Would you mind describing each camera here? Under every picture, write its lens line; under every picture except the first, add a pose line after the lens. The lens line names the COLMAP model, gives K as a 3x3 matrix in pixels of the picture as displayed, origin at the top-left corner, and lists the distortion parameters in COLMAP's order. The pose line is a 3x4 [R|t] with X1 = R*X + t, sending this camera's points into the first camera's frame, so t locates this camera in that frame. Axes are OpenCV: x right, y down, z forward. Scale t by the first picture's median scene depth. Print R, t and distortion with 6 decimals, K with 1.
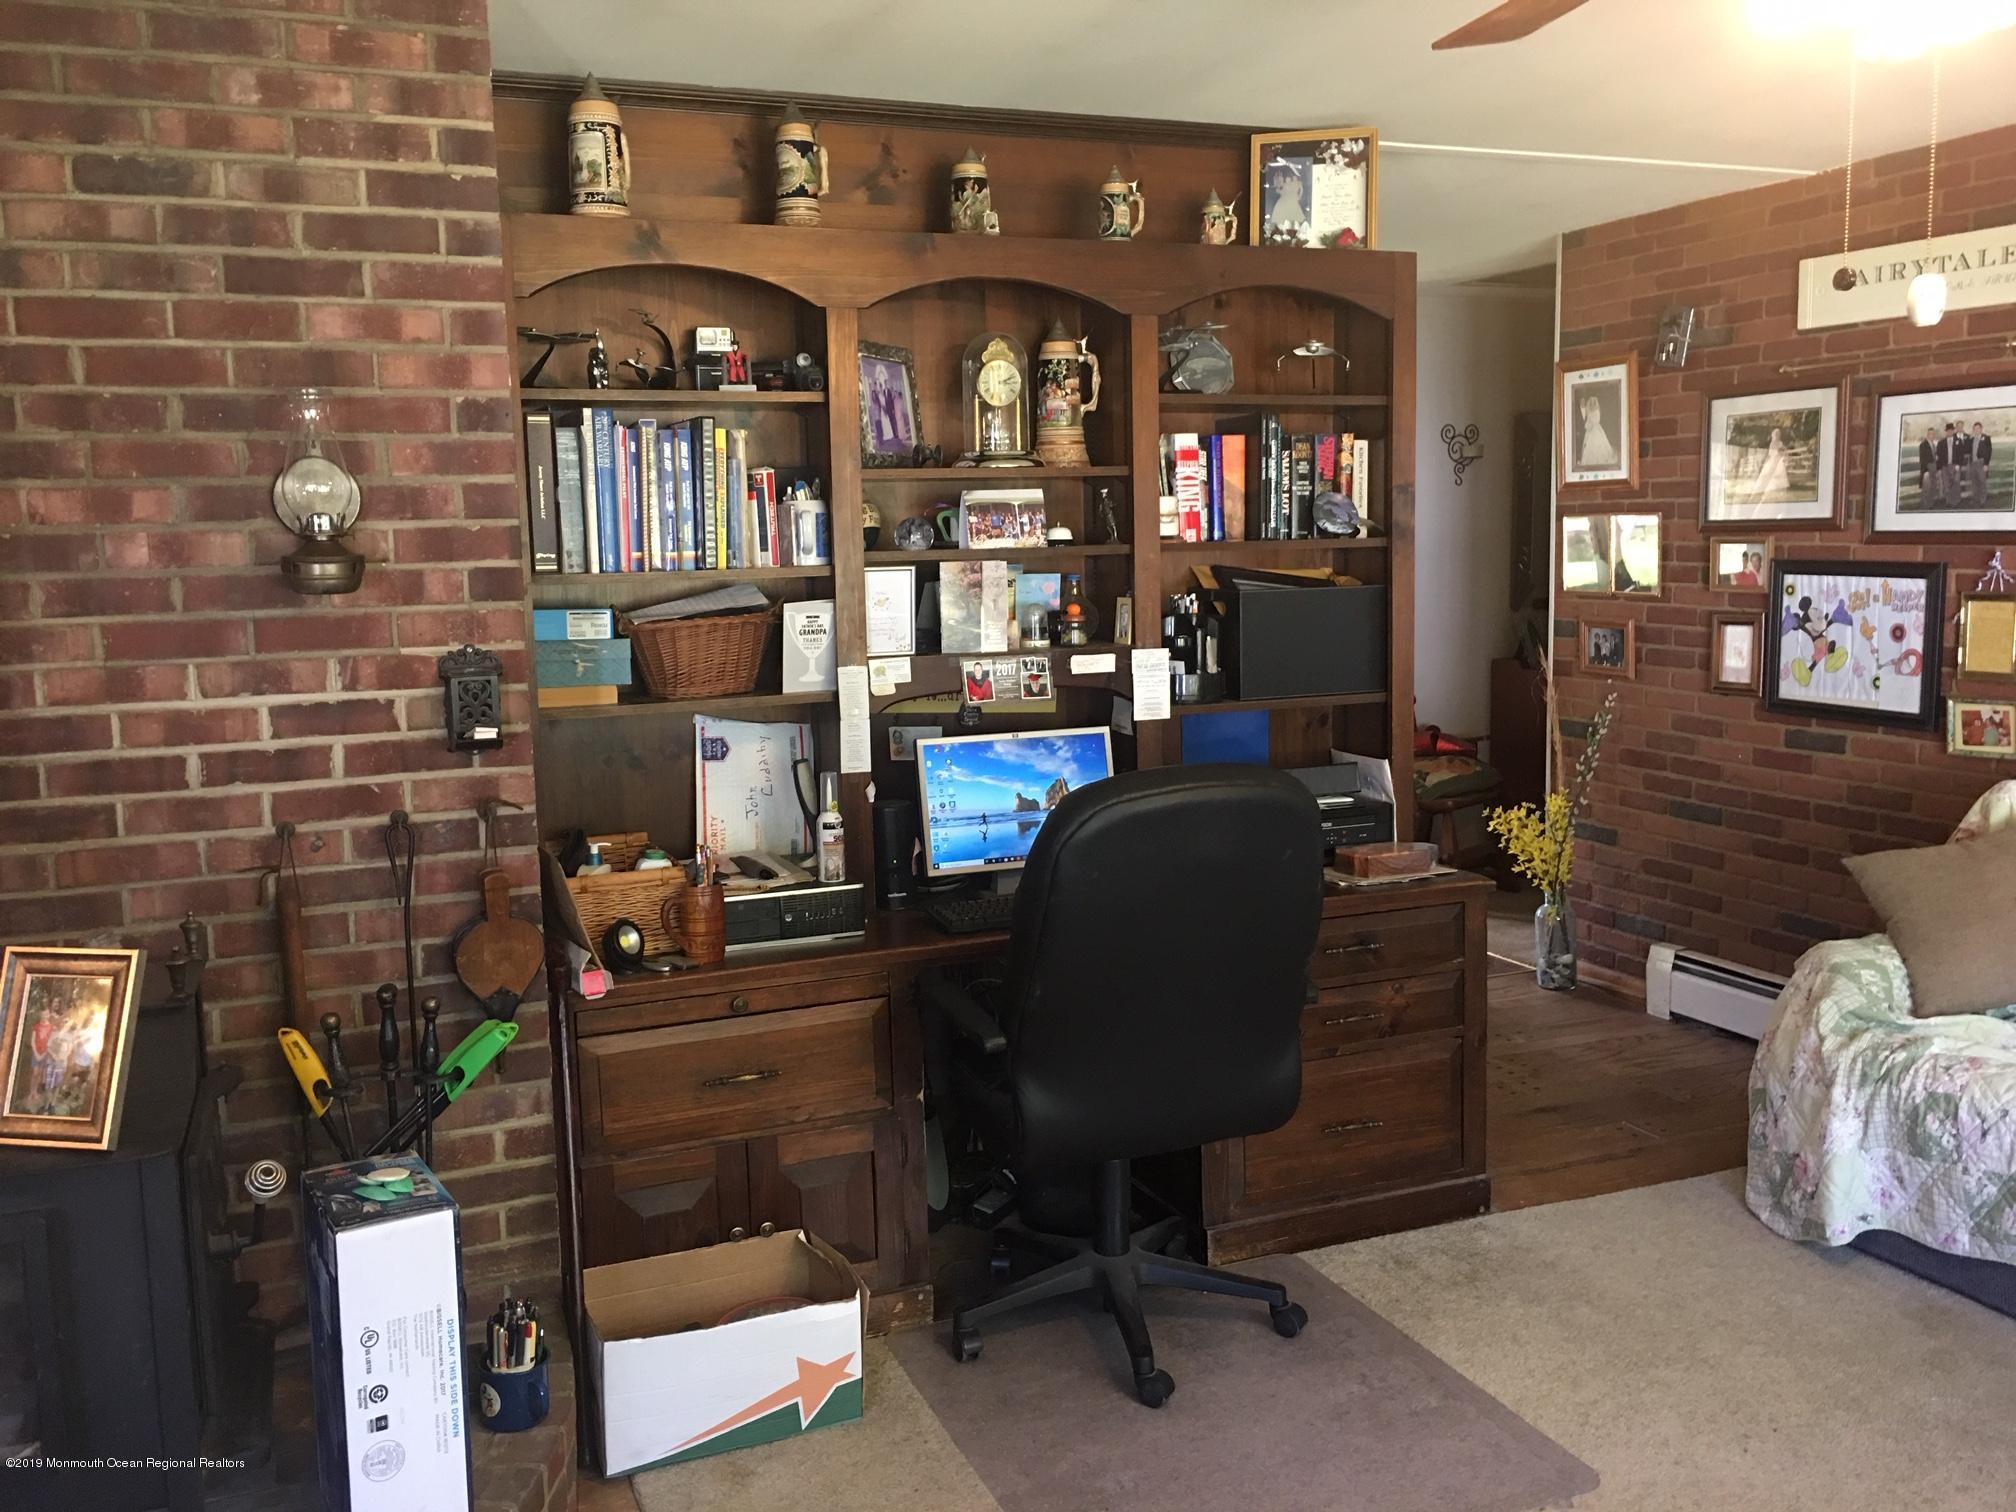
lens RADIAL K [[1722.3, 0, 996.5], [0, 1722.3, 745.3], [0, 0, 1]] dist [0.100226, -0.128681]
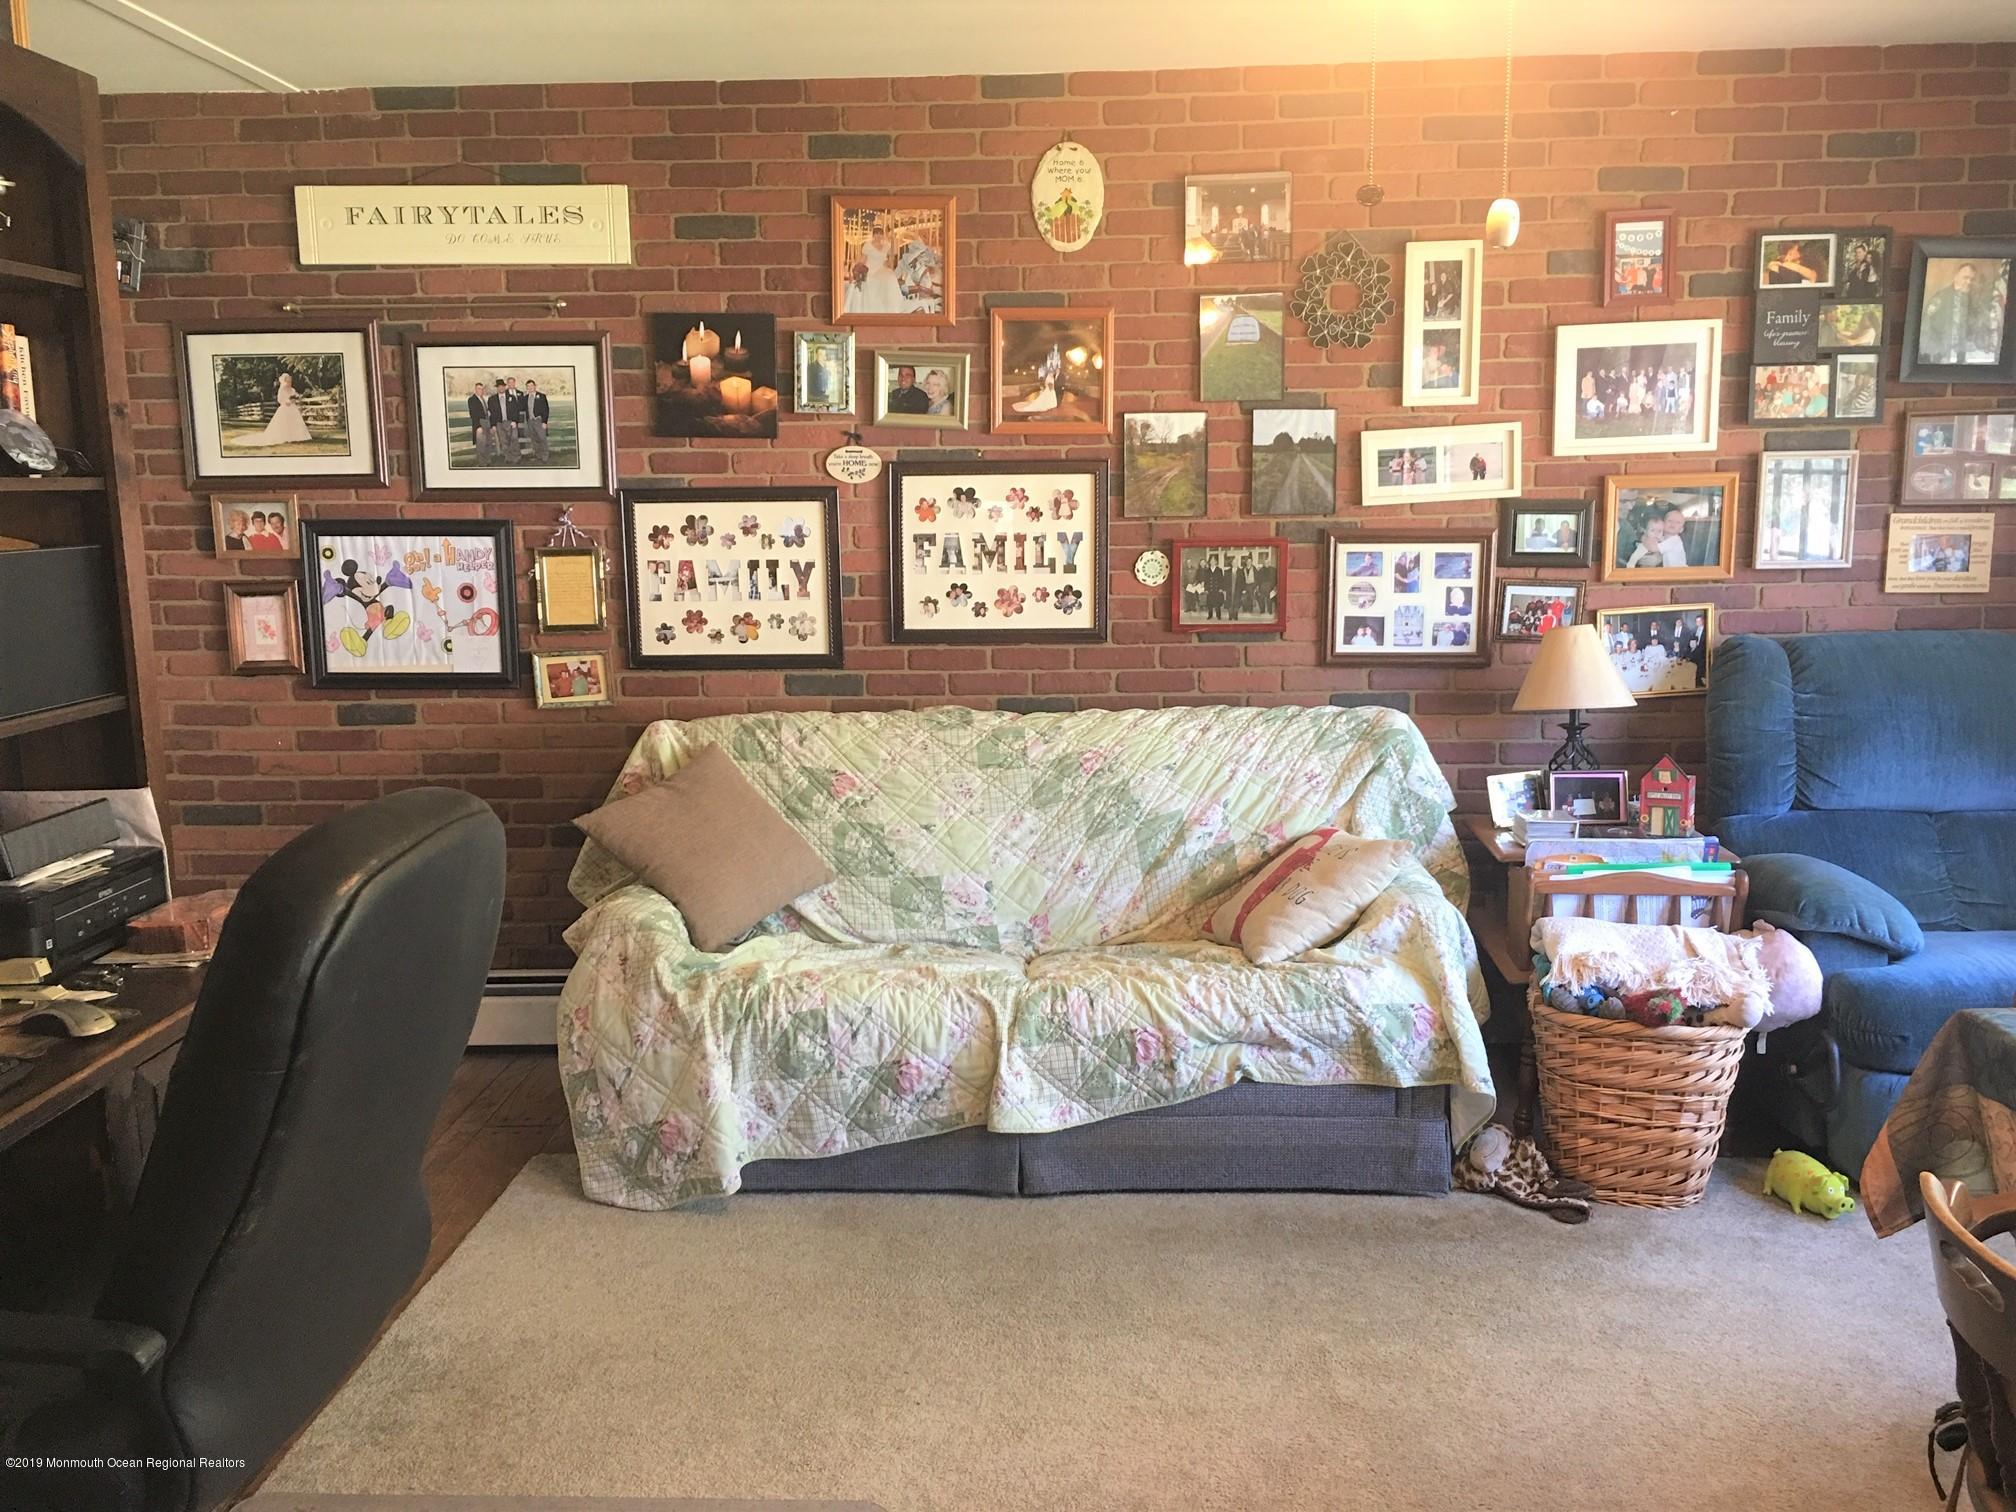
lens RADIAL K [[1722.3, 0, 996.5], [0, 1722.3, 745.3], [0, 0, 1]] dist [0.100226, -0.128681]
pose [[0.427353, -0.124430, 0.895481, -0.241749], [0.120548, 0.989482, 0.079962, -0.022114], [-0.896012, 0.073777, 0.437858, 0.320954]]
